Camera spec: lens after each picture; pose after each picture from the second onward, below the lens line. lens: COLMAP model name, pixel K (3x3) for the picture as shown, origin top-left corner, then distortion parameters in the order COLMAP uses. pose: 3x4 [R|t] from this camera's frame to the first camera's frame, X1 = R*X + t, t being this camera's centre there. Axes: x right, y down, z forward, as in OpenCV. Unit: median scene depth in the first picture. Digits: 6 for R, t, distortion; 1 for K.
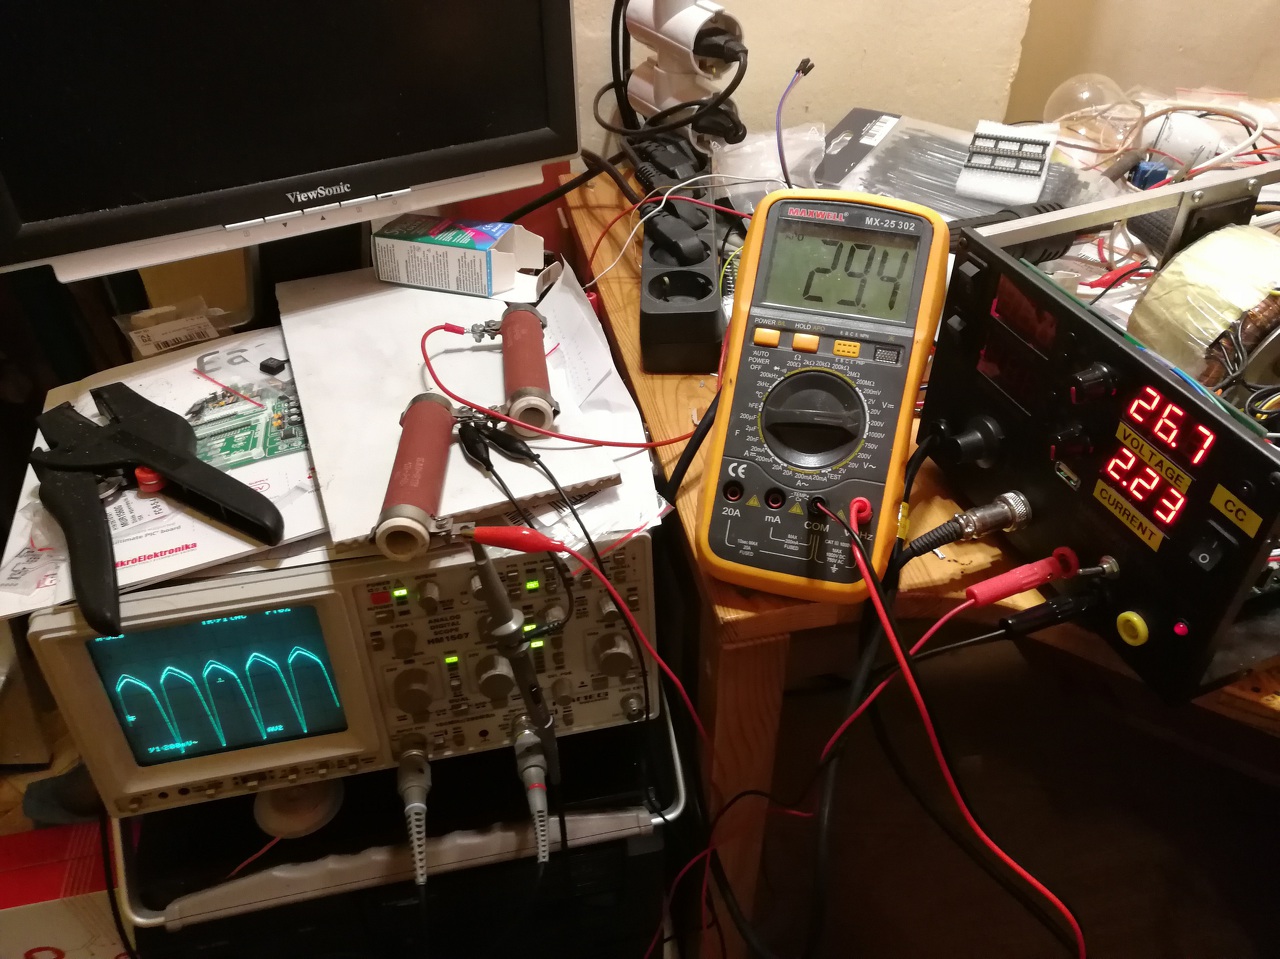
lens RADIAL K [[1027.4, 0, 637.3], [0, 1027.4, 481.9], [0, 0, 1]] dist [-0.039908, 0.050022]
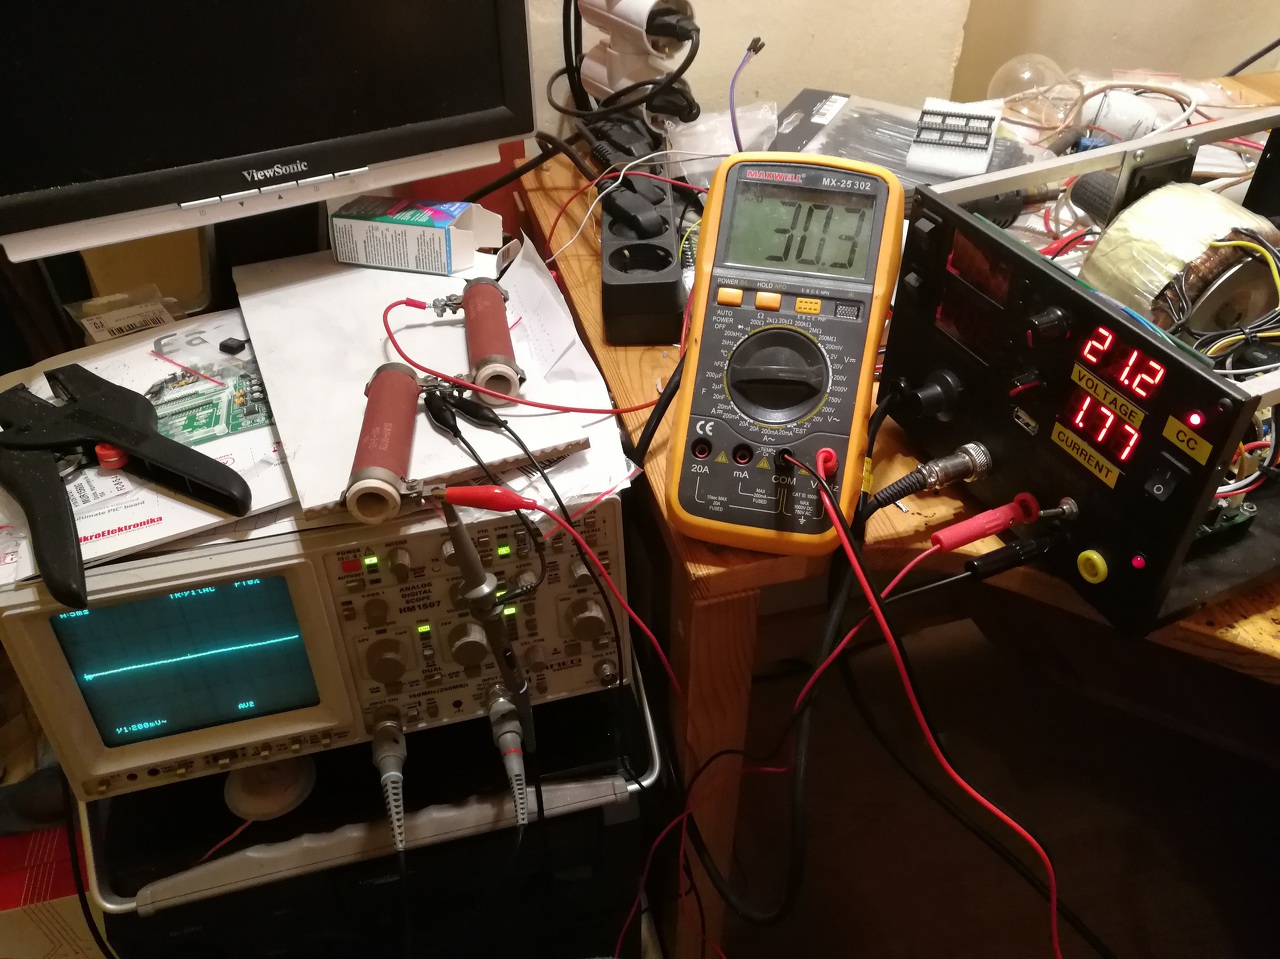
lens RADIAL K [[1027.4, 0, 639.8], [0, 1027.4, 484.4], [0, 0, 1]] dist [-0.039908, 0.050022]
pose [[0.998556, -0.027205, 0.046328, -0.013515], [0.027548, 0.999597, -0.006781, 0.045175], [-0.046125, 0.008048, 0.998903, -0.008140]]
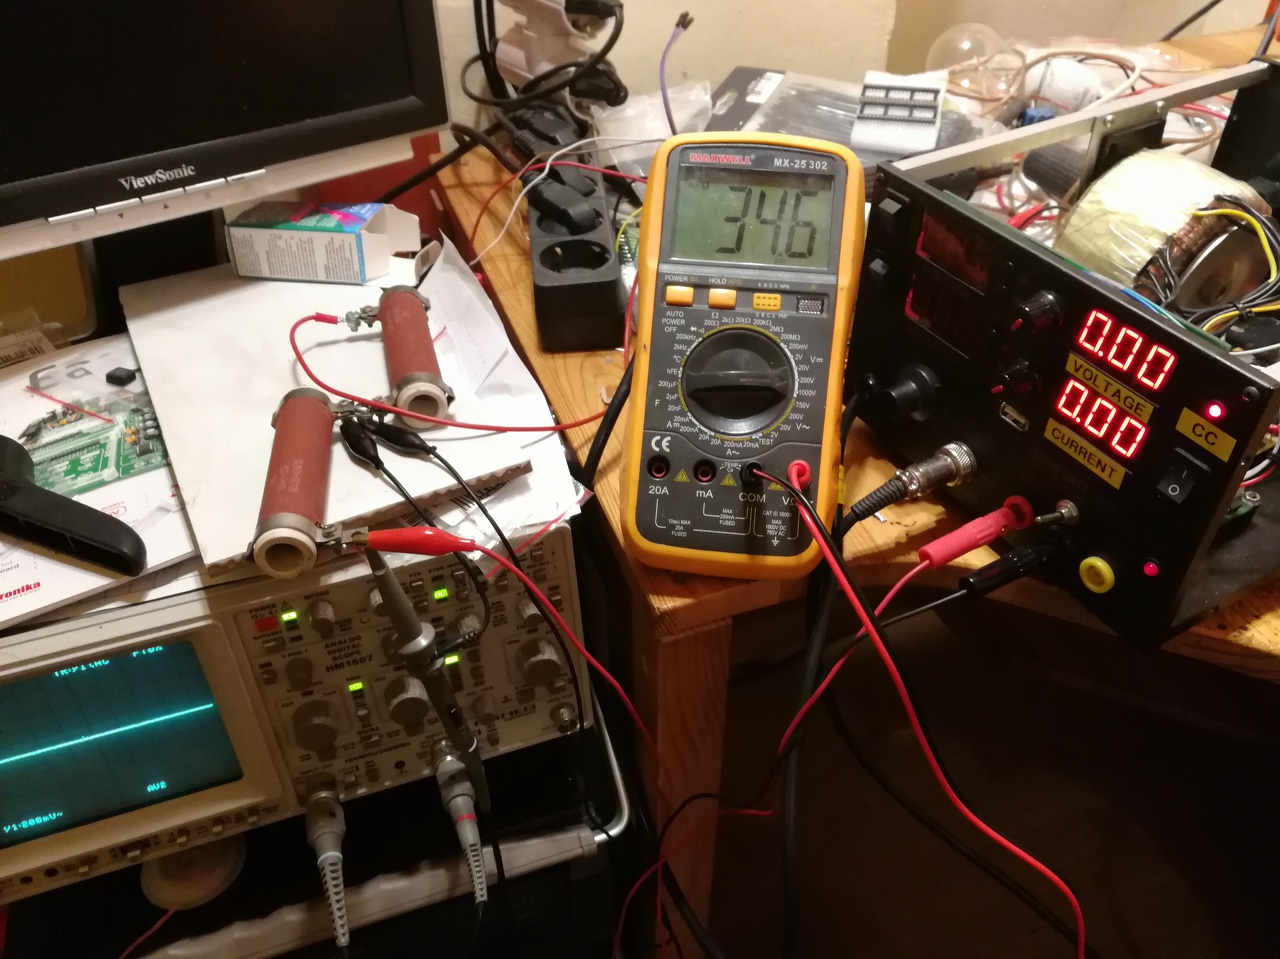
lens RADIAL K [[1027.4, 0, 640.6], [0, 1027.4, 485.1], [0, 0, 1]] dist [-0.039908, 0.050022]
pose [[0.990634, -0.086108, 0.105974, -0.016674], [0.086246, 0.996268, 0.003281, 0.018637], [-0.105861, 0.005889, 0.994363, 0.093547]]
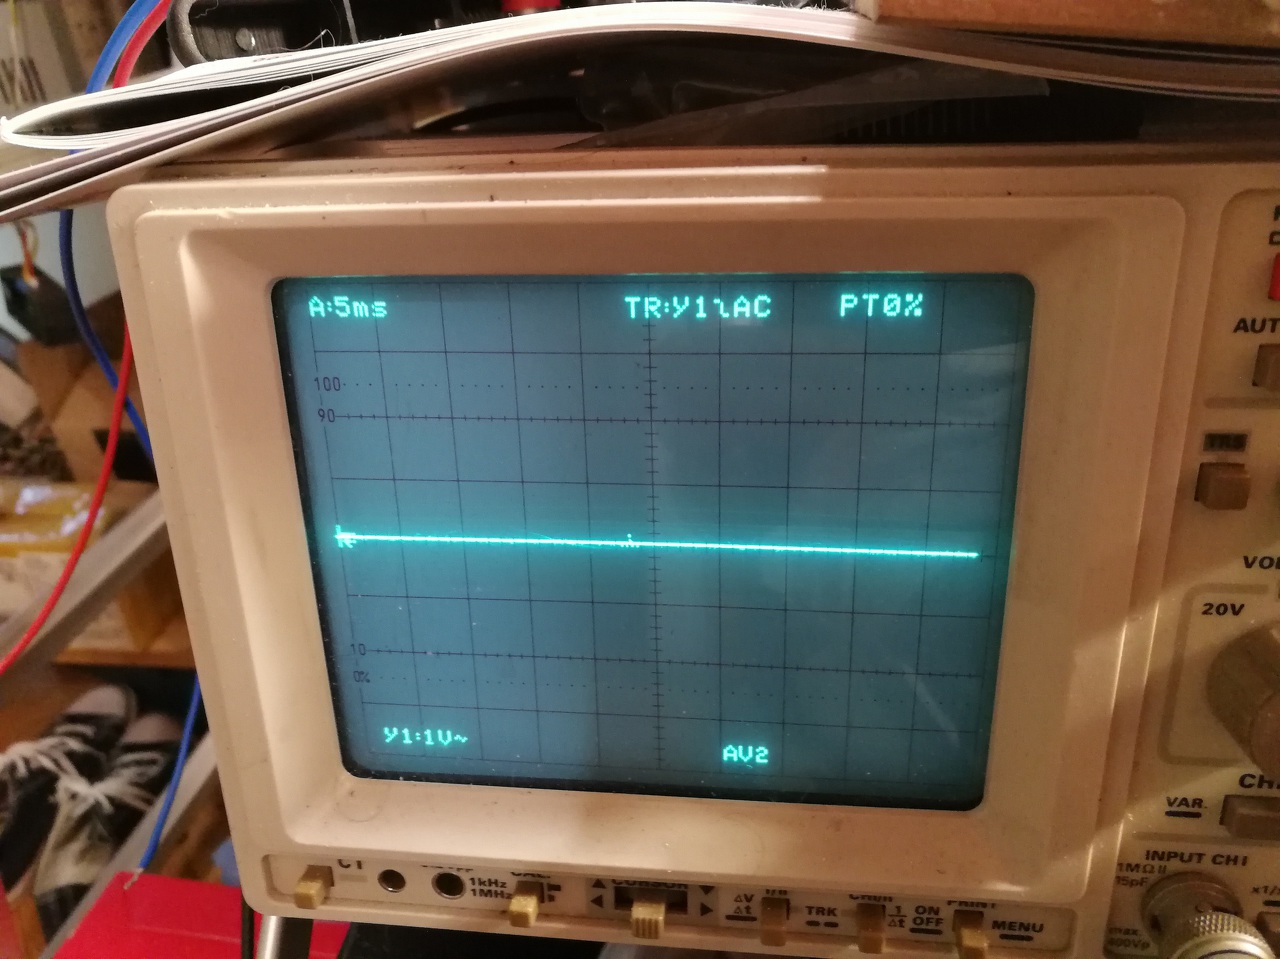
lens RADIAL K [[1027.4, 0, 641.5], [0, 1027.4, 511.9], [0, 0, 1]] dist [-0.039908, 0.050022]
pose [[0.942978, 0.136732, -0.303474, -0.301609], [-0.186488, 0.972225, -0.141426, 0.221365], [0.275707, 0.189956, 0.942286, 0.682296]]
